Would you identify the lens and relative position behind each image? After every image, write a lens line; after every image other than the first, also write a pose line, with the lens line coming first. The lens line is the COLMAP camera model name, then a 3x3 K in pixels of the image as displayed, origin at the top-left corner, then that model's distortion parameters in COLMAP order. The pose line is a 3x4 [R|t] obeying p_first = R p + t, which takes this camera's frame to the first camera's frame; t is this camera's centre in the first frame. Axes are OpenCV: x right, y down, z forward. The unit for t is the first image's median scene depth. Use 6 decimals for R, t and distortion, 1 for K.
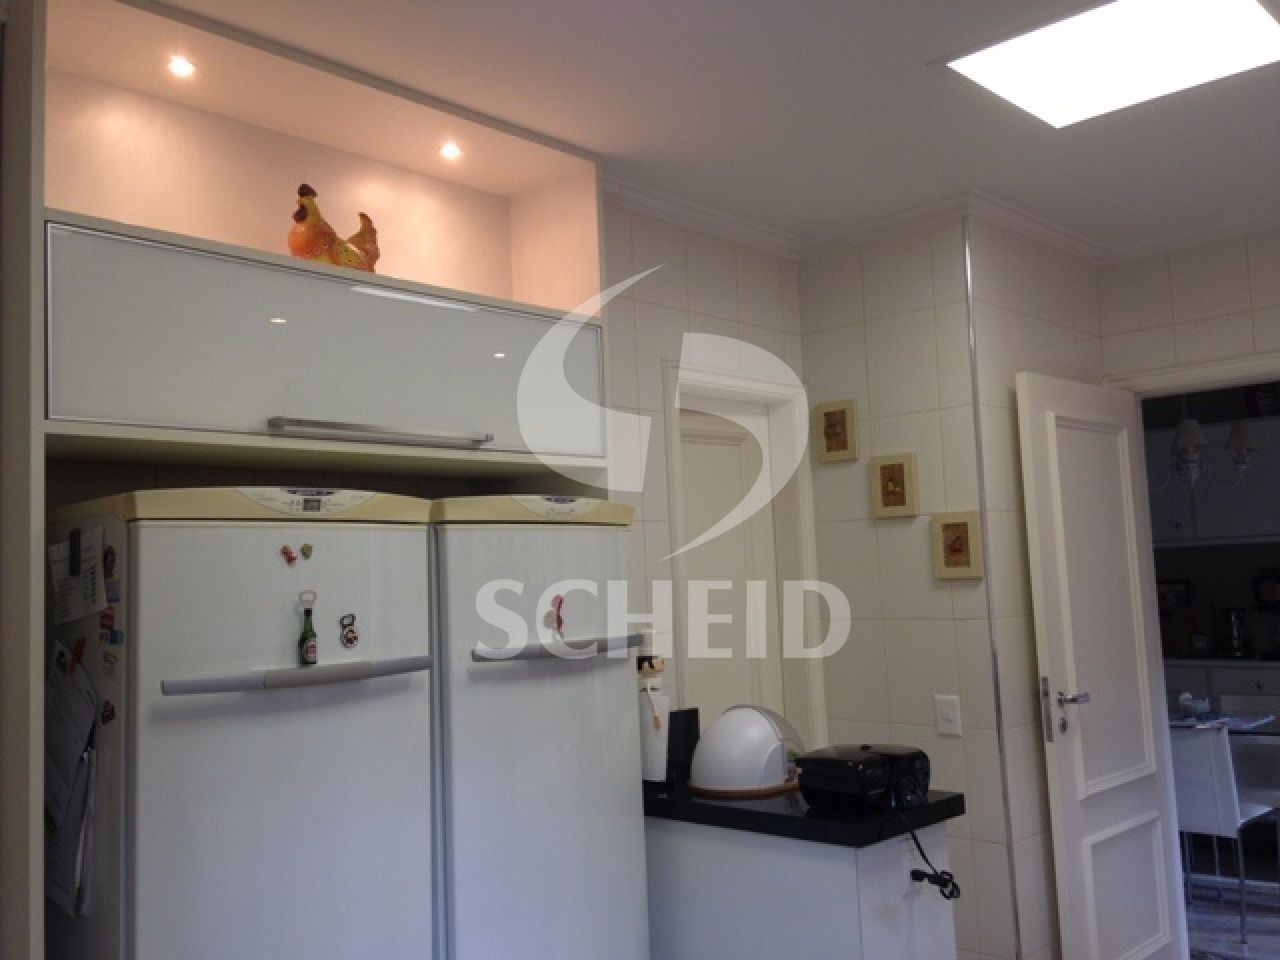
lens RADIAL K [[1165.4, 0, 640.0], [0, 1165.4, 480.0], [0, 0, 1]] dist [0.005961, 0.001241]
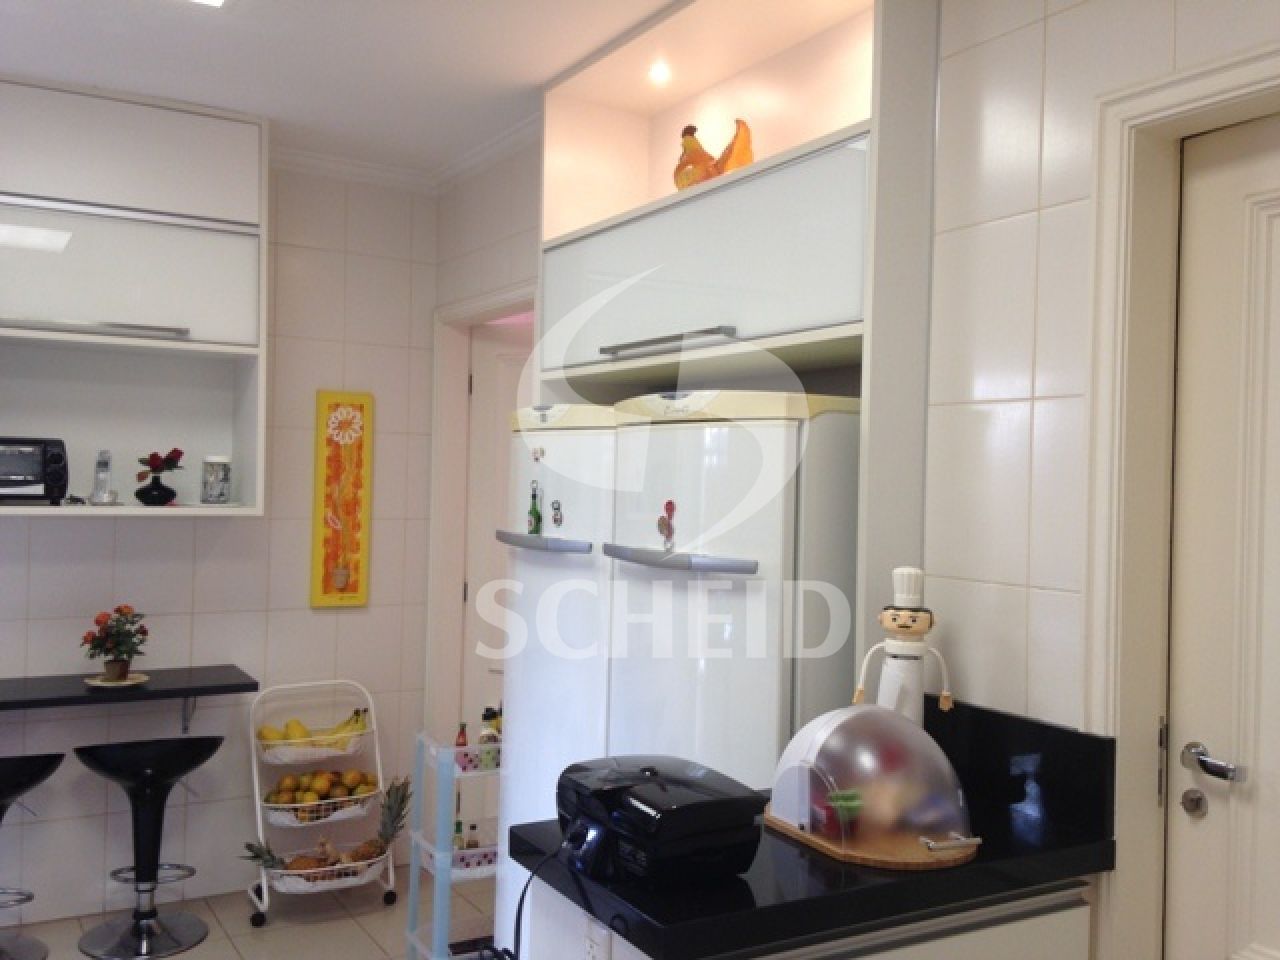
lens RADIAL K [[1165.4, 0, 640.0], [0, 1165.4, 480.0], [0, 0, 1]] dist [0.005961, 0.001241]
pose [[-0.285285, 0.044677, -0.957401, 0.956747], [0.082215, 0.996372, 0.021998, 0.070701], [0.954910, -0.072437, -0.287923, 1.453231]]
